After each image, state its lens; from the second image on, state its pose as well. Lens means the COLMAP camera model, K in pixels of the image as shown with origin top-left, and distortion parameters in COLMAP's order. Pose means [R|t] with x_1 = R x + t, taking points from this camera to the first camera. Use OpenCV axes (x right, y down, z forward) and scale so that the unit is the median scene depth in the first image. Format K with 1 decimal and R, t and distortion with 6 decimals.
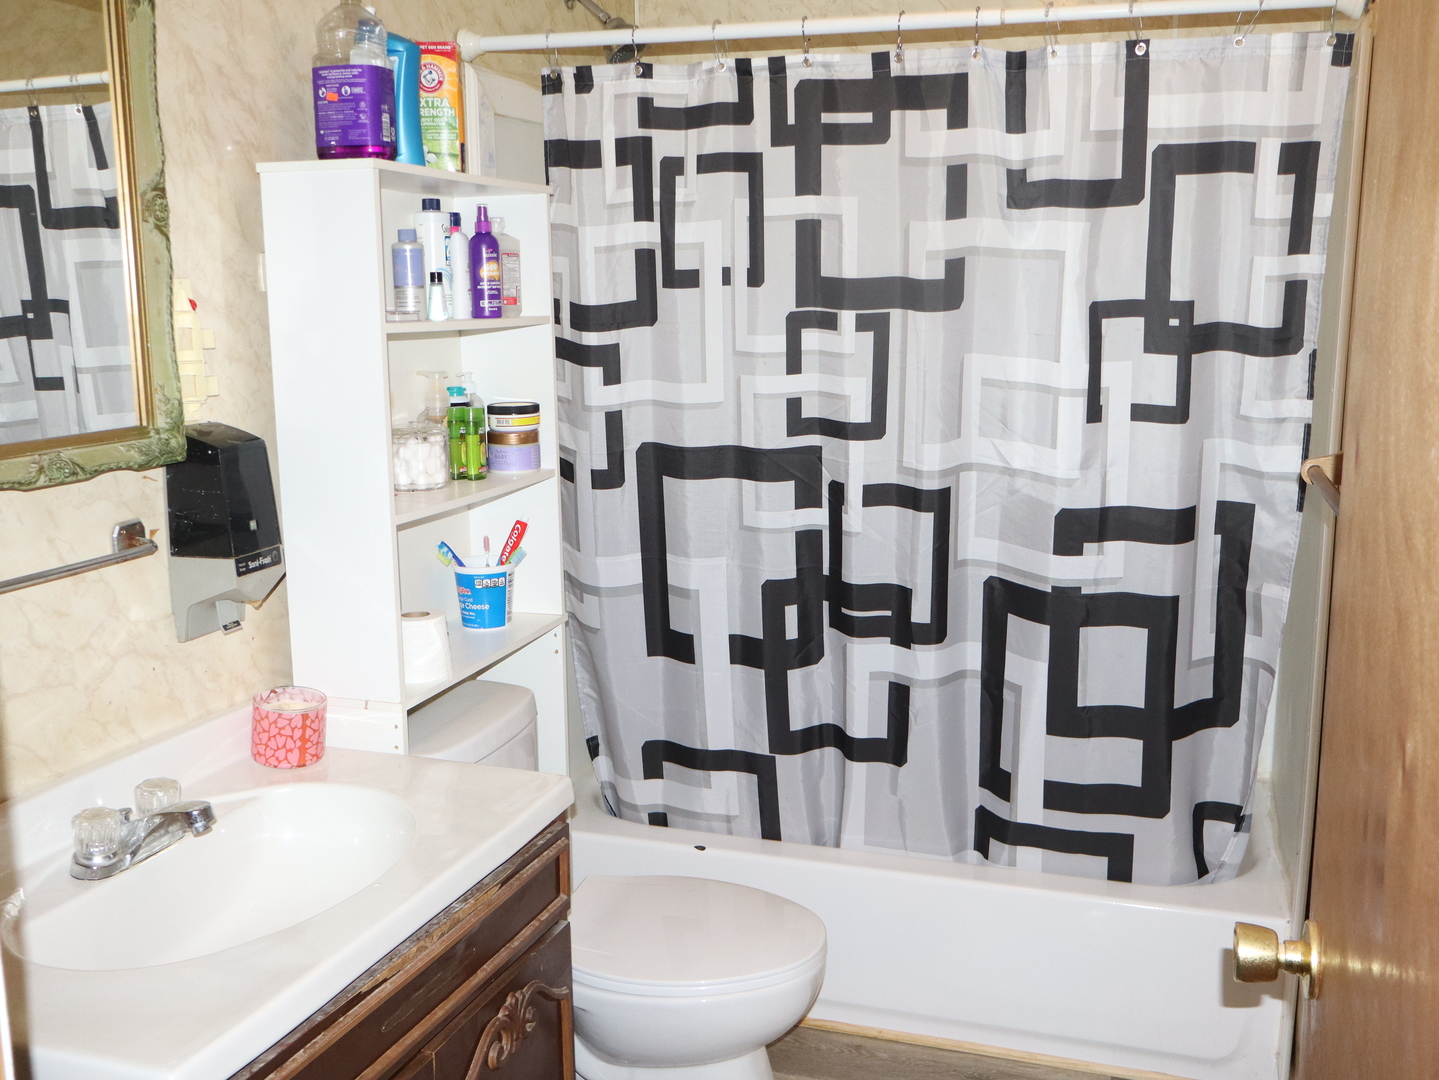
lens RADIAL K [[1349.5, 0, 720.1], [0, 1349.5, 538.8], [0, 0, 1]] dist [0.004836, 0.000000]
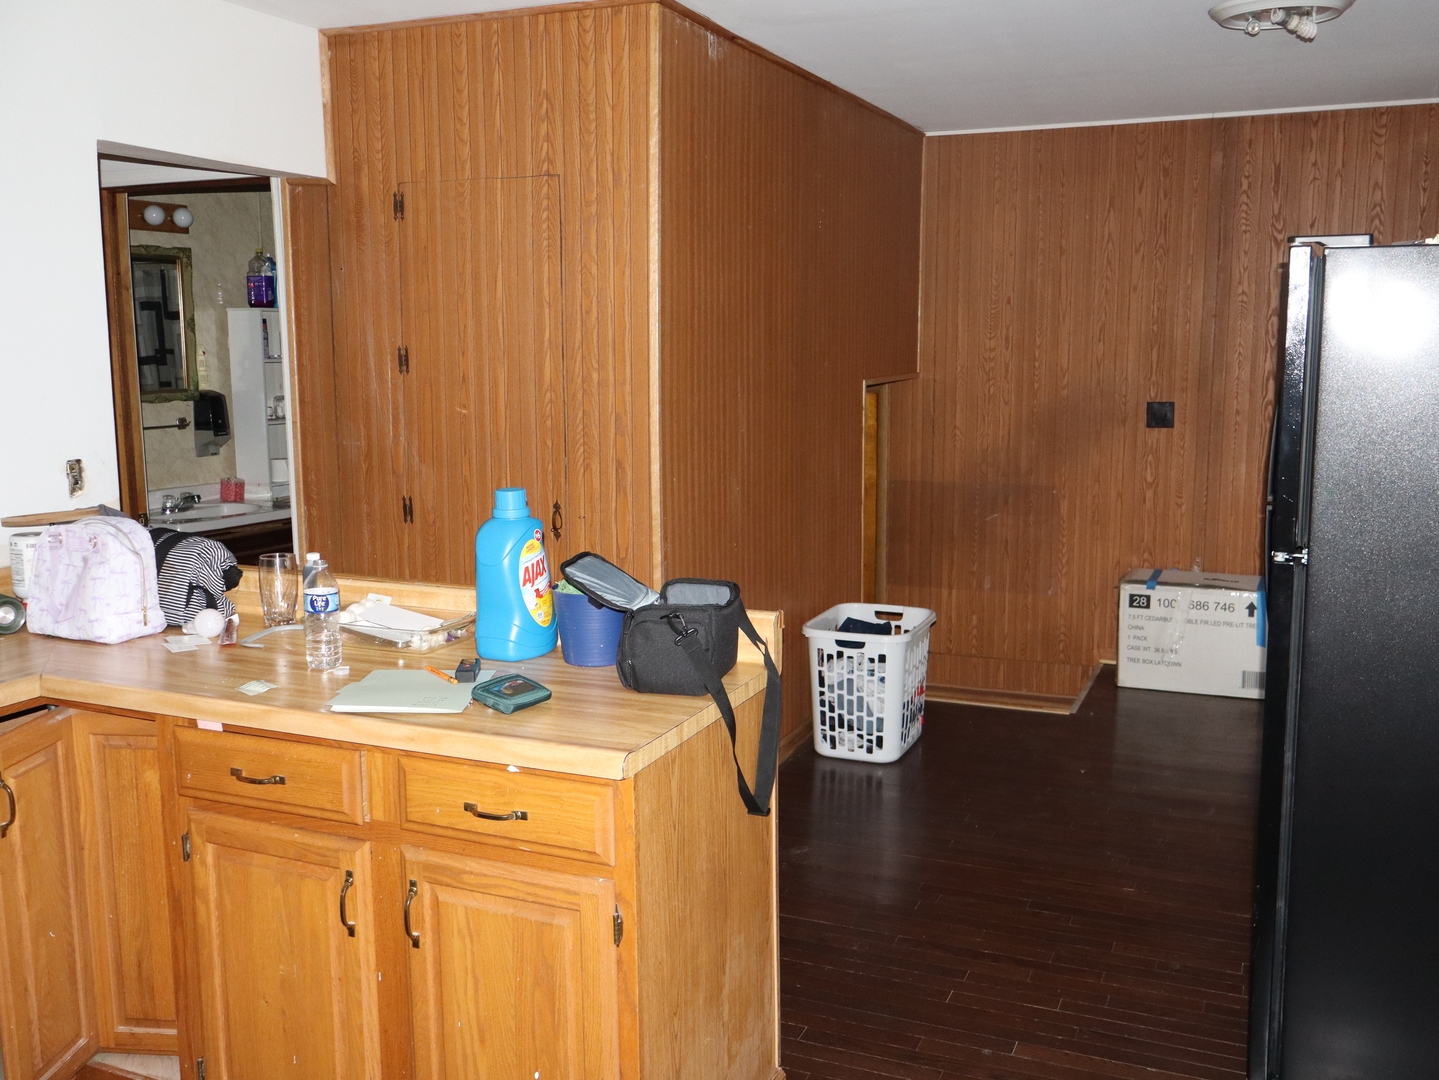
lens RADIAL K [[1349.5, 0, 719.4], [0, 1349.5, 539.9], [0, 0, 1]] dist [0.004836, 0.000000]
pose [[0.996389, 0.015539, -0.083468, 1.139381], [-0.017852, 0.999475, -0.027037, 0.346274], [0.083004, 0.028430, 0.996144, -2.150292]]
